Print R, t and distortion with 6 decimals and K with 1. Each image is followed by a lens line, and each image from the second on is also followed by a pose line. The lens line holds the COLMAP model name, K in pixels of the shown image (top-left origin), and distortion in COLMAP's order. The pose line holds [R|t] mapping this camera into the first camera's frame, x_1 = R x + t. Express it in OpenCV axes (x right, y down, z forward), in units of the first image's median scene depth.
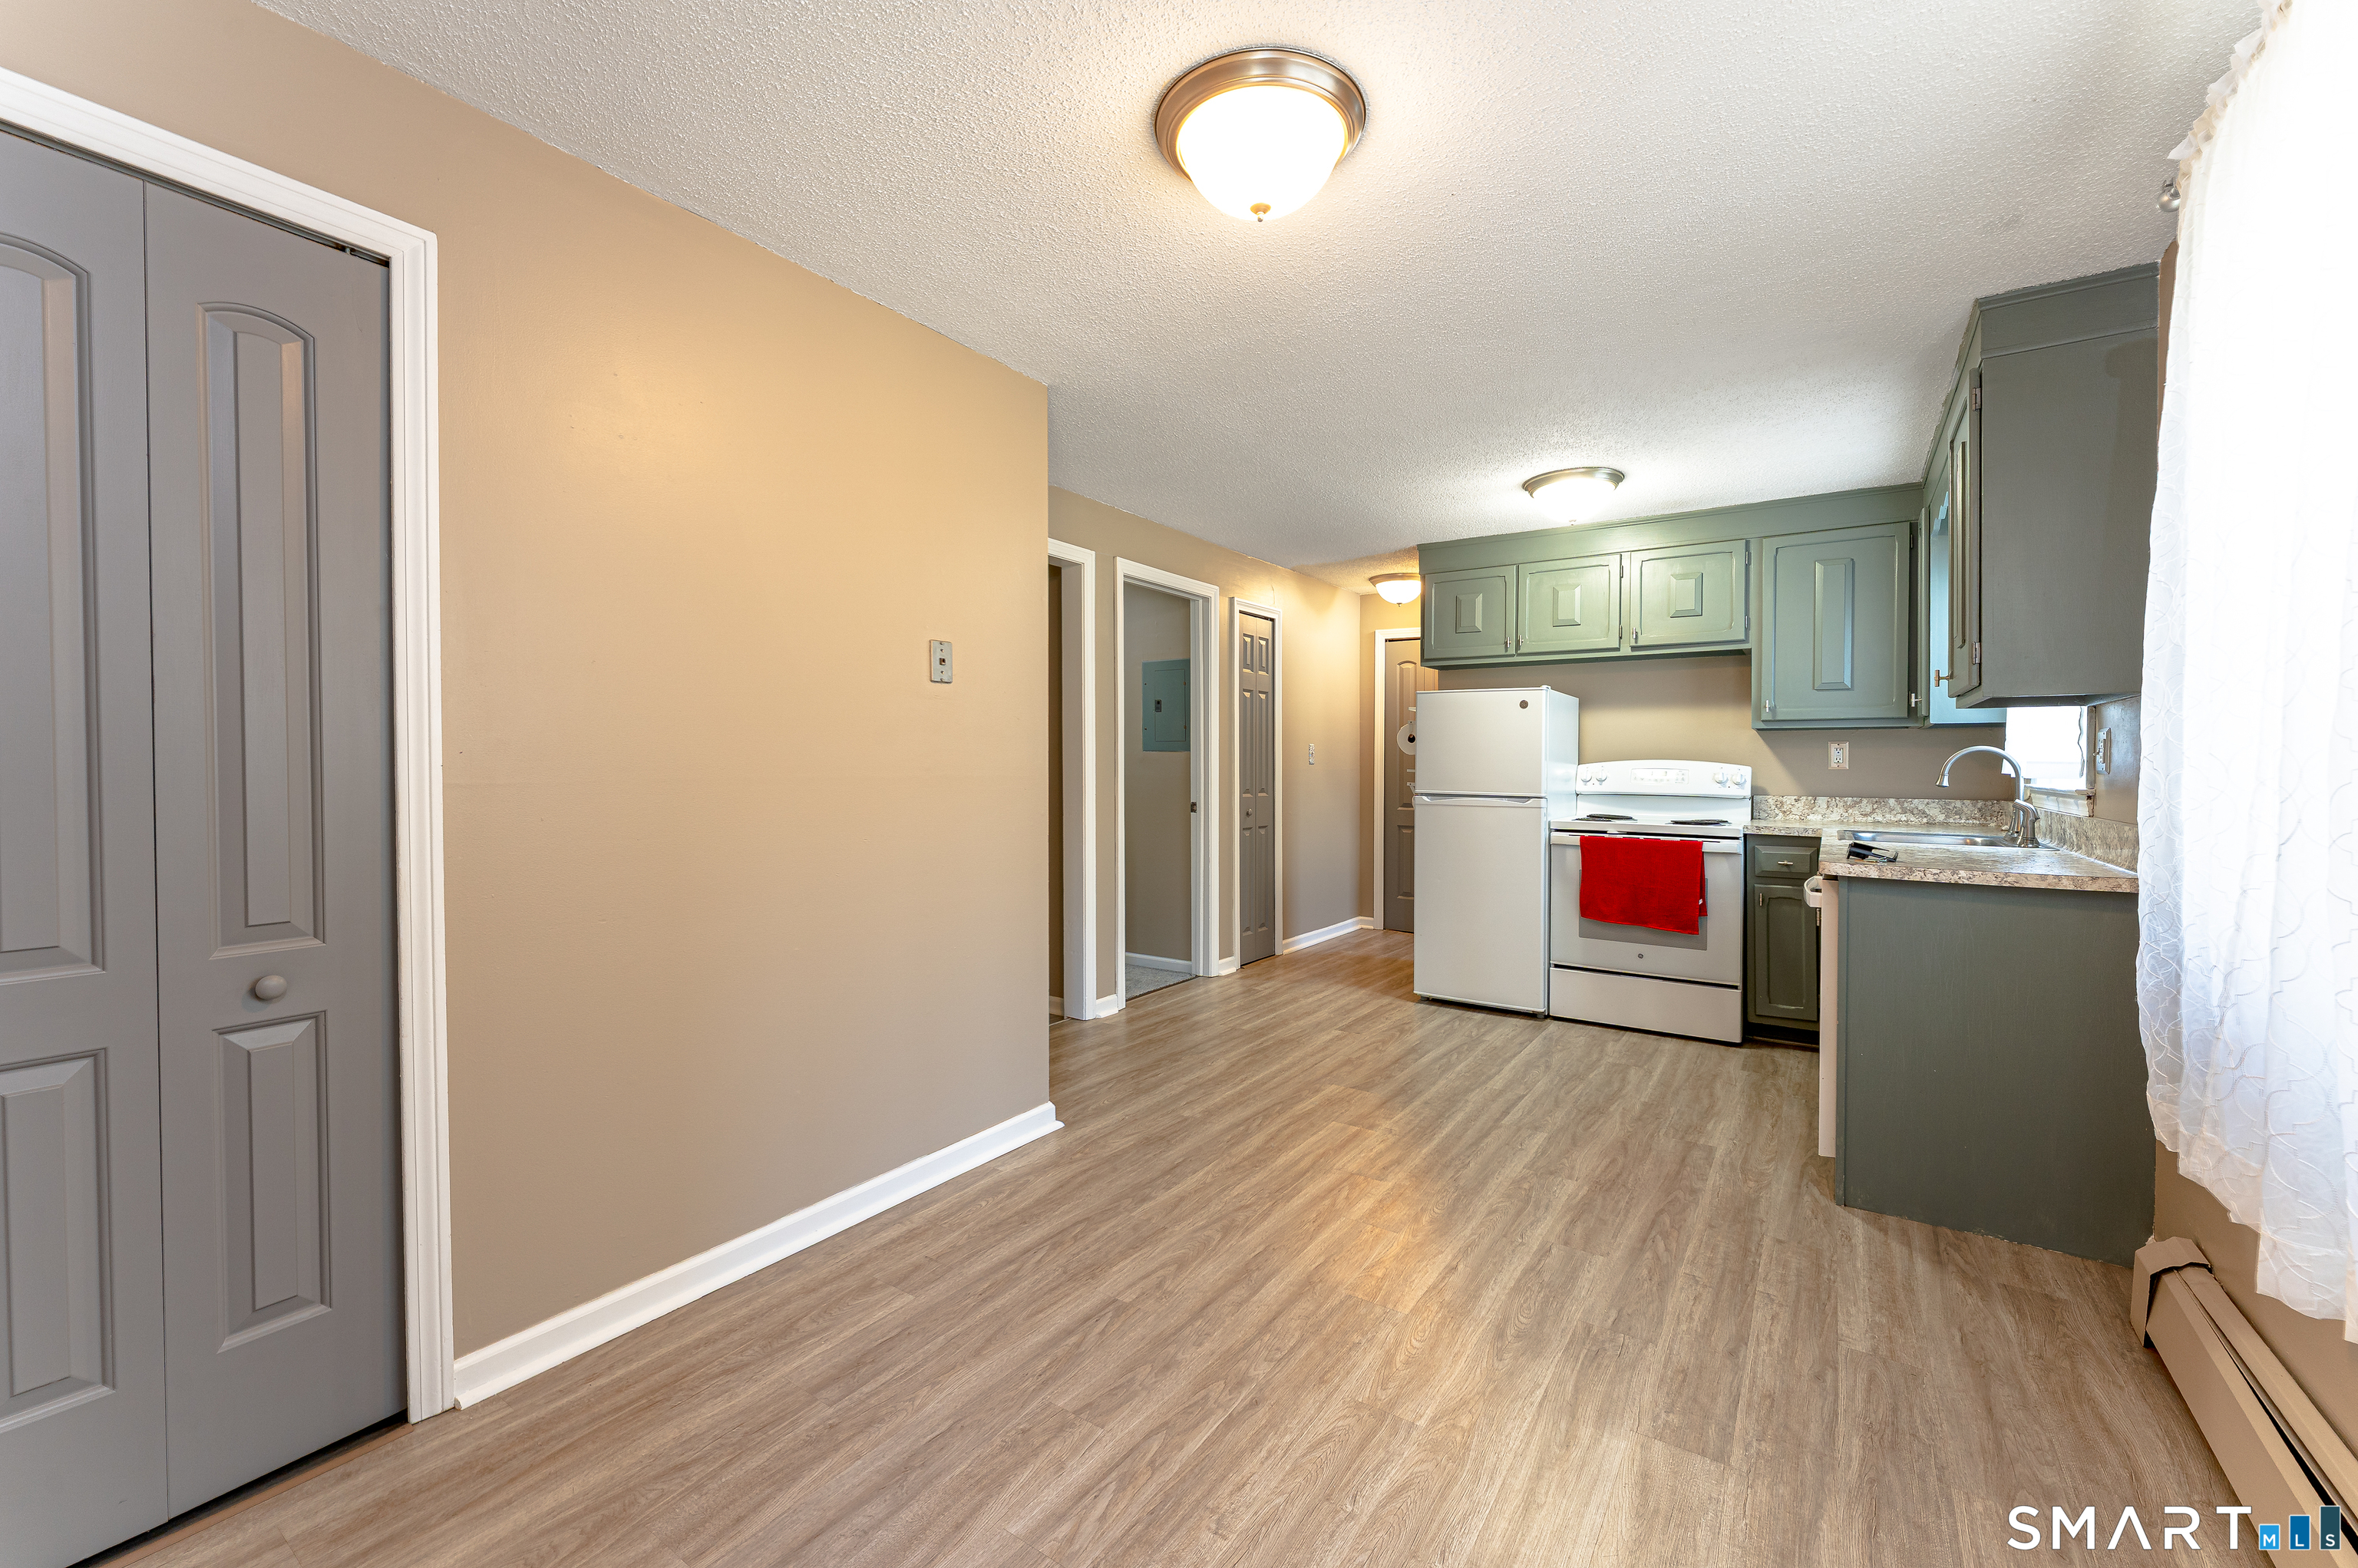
lens RADIAL K [[962.1, 0, 1197.7], [0, 962.1, 812.3], [0, 0, 1]] dist [-0.000354, -0.000052]
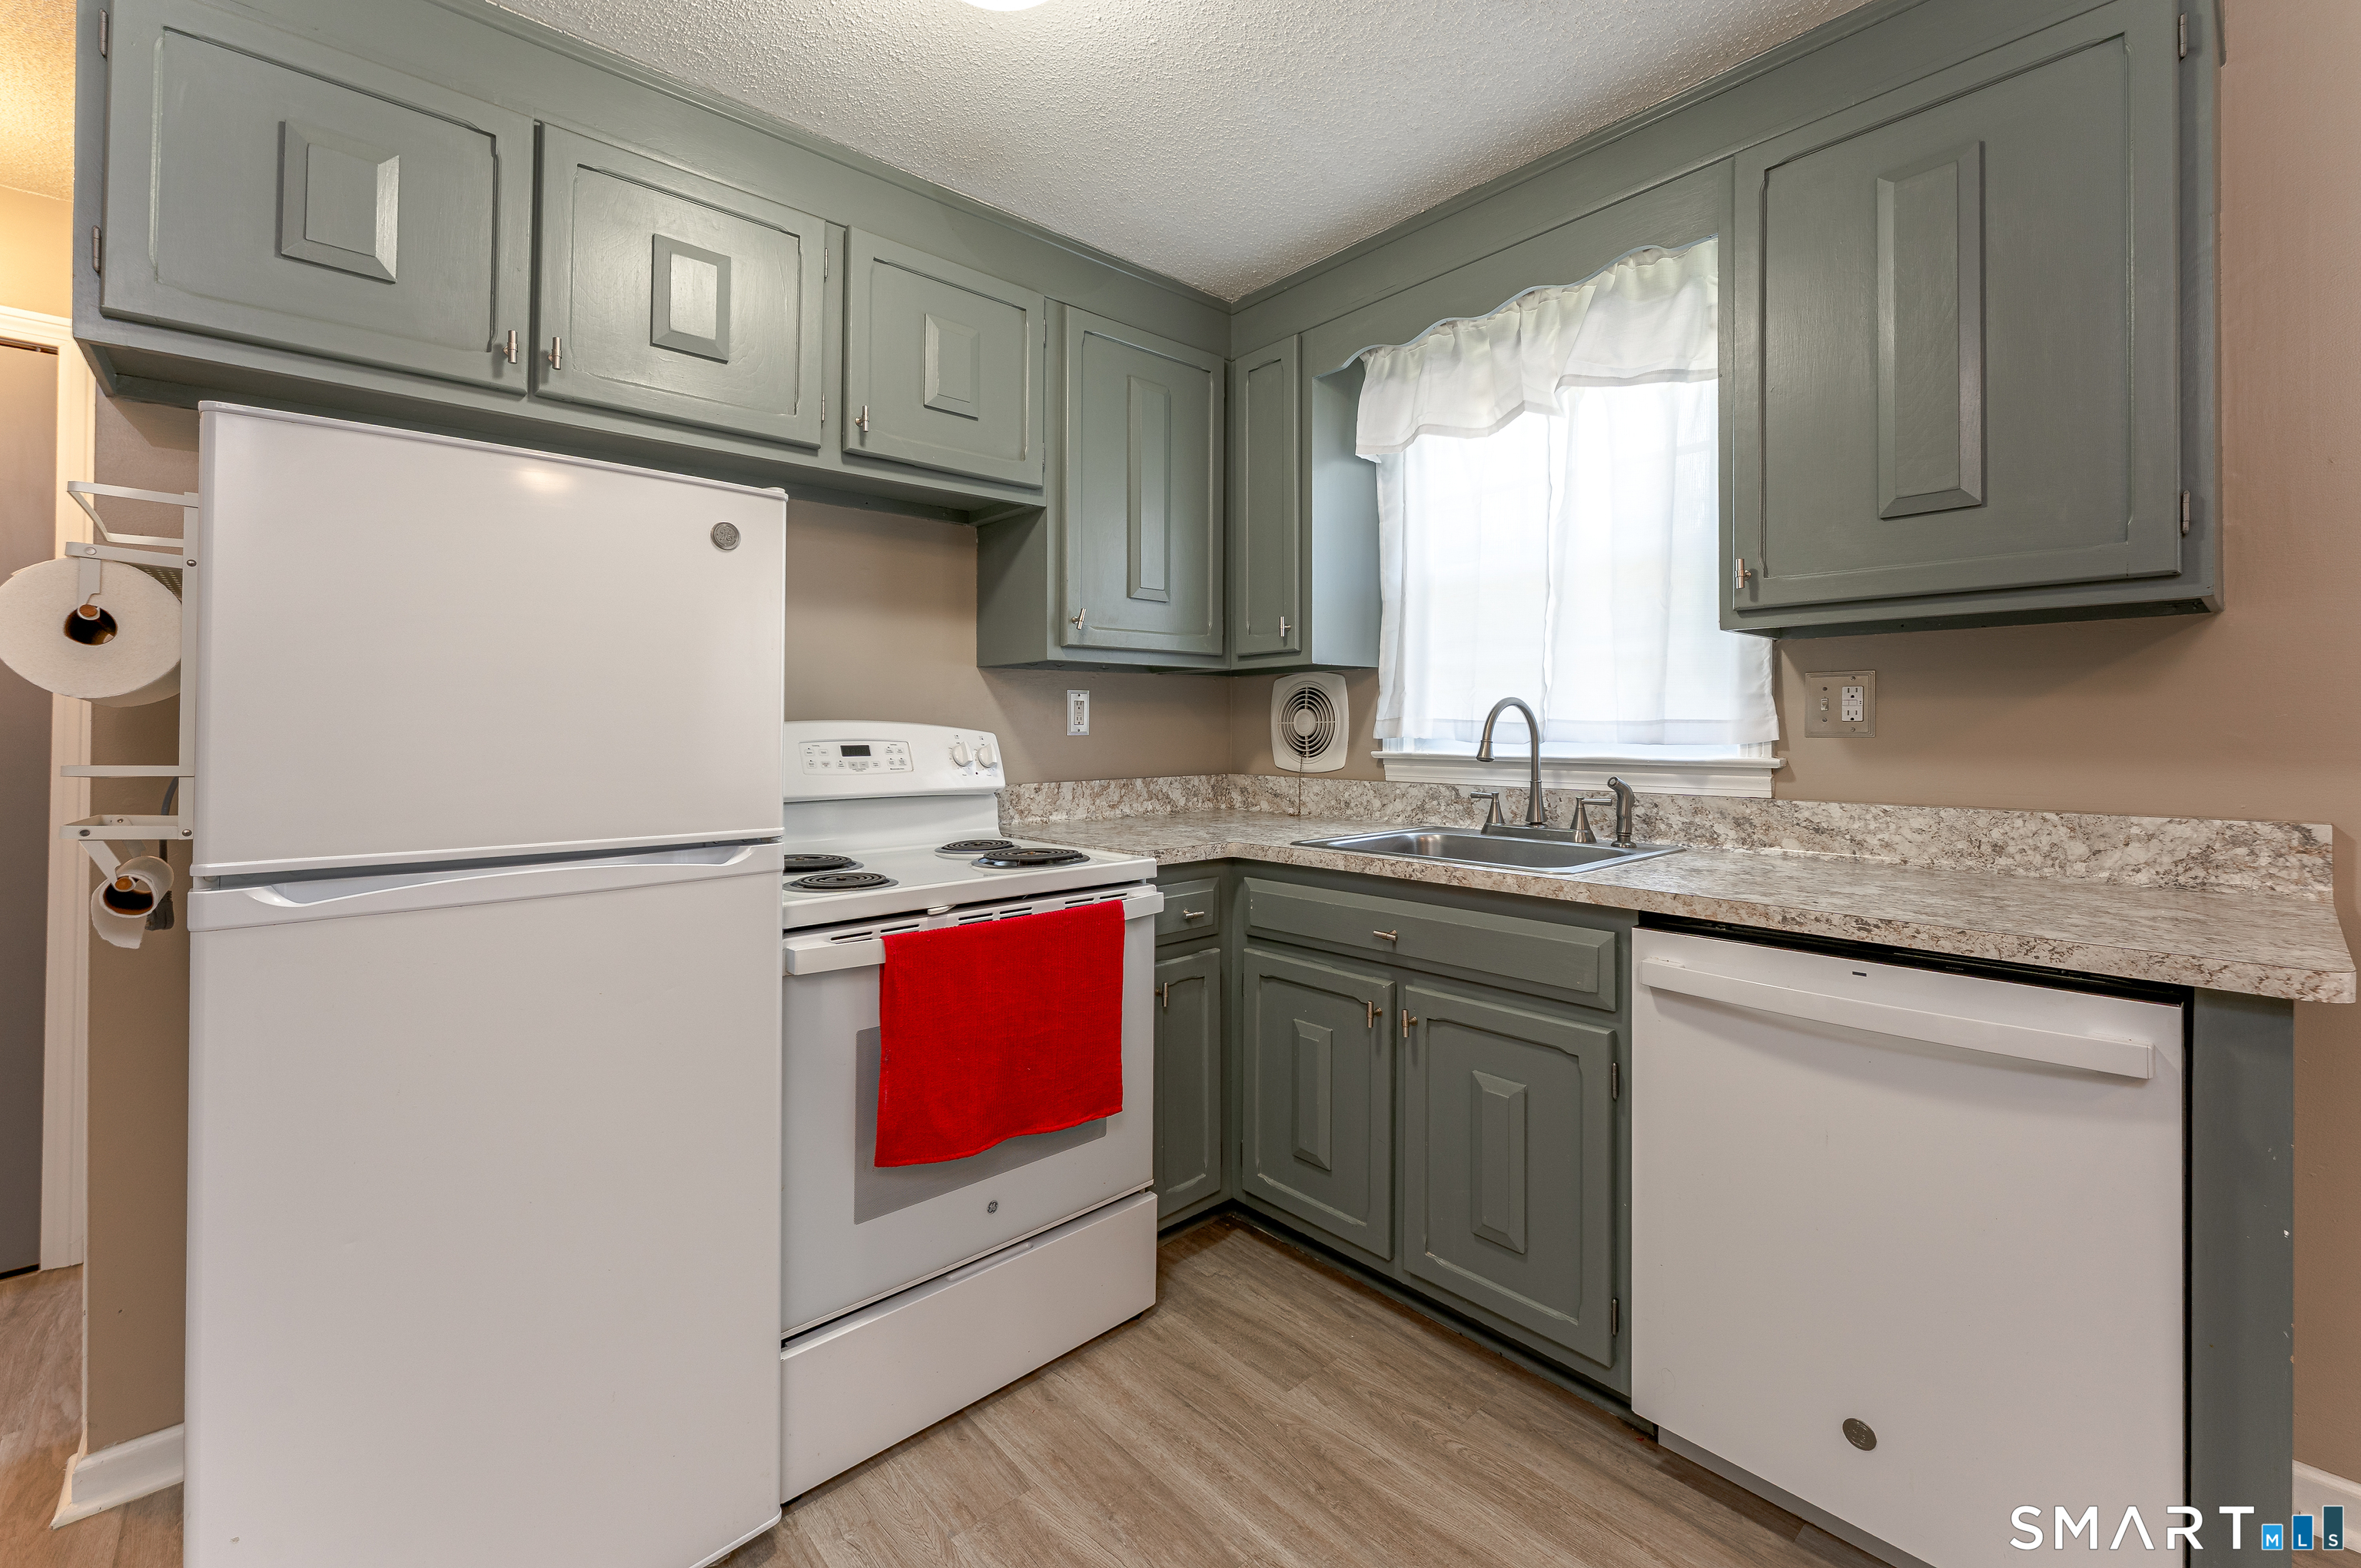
lens RADIAL K [[970.2, 0, 1145.1], [0, 970.2, 709.6], [0, 0, 1]] dist [-0.000709, -0.000119]
pose [[0.267100, 0.010211, 0.963615, 0.082930], [0.055936, 0.998094, -0.026081, -0.043051], [-0.962044, 0.060867, 0.266019, 0.804447]]
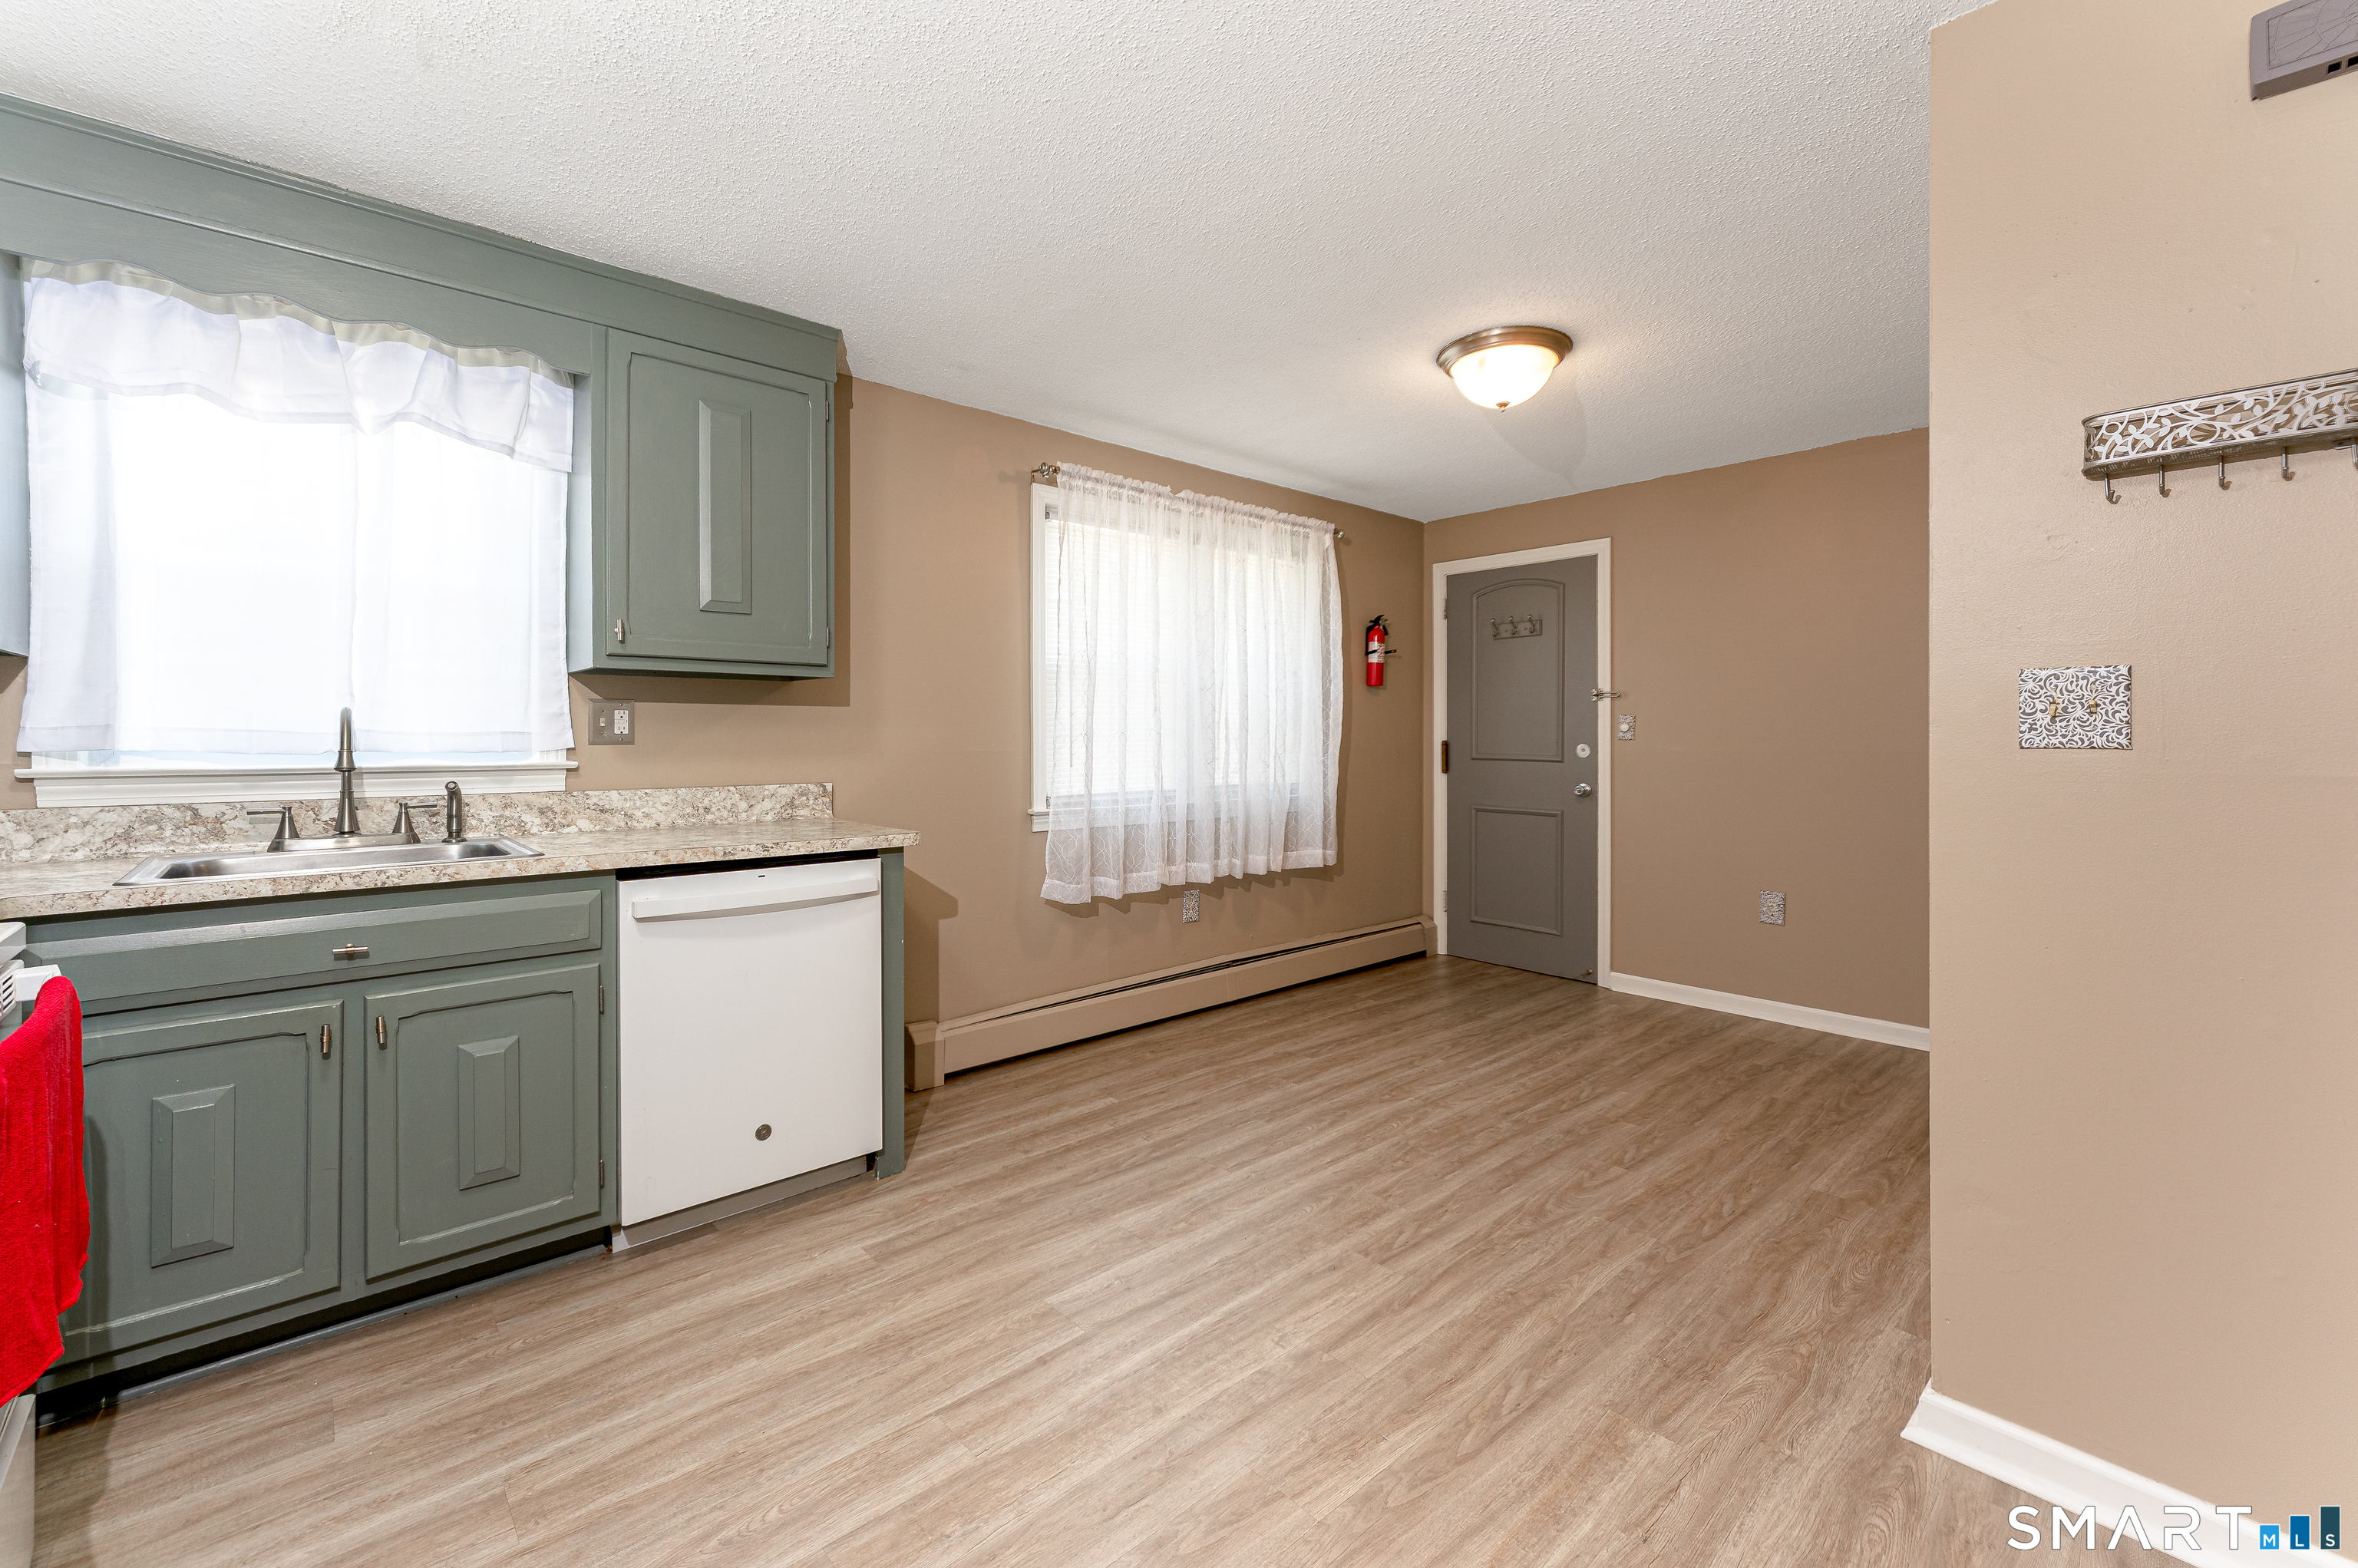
lens RADIAL K [[959.0, 0, 1174.9], [0, 959.0, 736.2], [0, 0, 1]] dist [-0.000343, 0.000004]
pose [[-0.965384, -0.006110, 0.260763, 0.076950], [0.007362, 0.998689, 0.050659, -0.058507], [-0.260730, 0.050825, -0.964073, 1.120555]]
